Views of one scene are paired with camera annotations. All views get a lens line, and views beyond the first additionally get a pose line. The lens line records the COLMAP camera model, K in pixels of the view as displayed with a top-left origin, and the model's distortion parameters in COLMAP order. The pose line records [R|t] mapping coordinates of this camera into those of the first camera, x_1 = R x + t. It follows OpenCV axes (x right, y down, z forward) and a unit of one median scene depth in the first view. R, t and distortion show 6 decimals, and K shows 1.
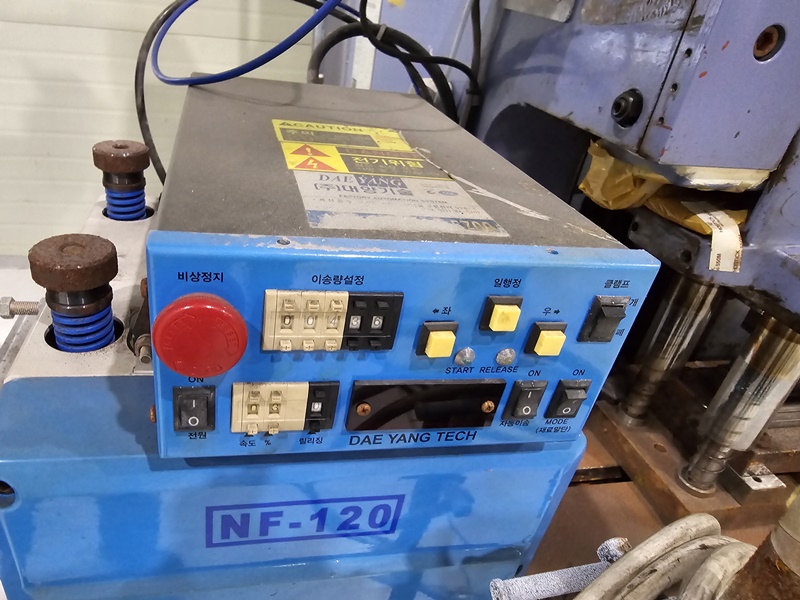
lens RADIAL K [[565.0, 0, 400.0], [0, 565.0, 300.0], [0, 0, 1]] dist [-0.006776, -0.001285]
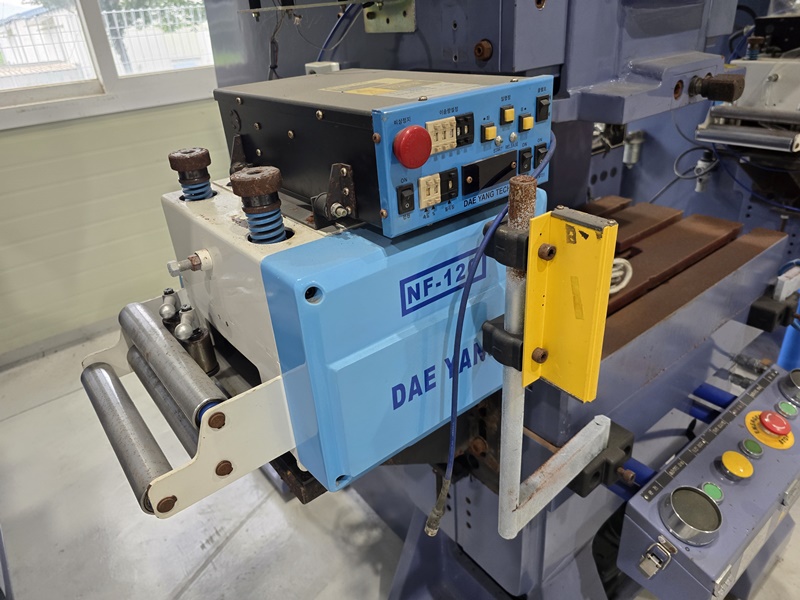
lens RADIAL K [[555.5, 0, 399.8], [0, 555.5, 291.4], [0, 0, 1]] dist [-0.003723, -0.001991]
pose [[0.859828, -0.384601, 0.335824, -1.135842], [0.406267, 0.913733, 0.006262, 0.458946], [-0.309262, 0.131050, 0.941904, -0.776708]]
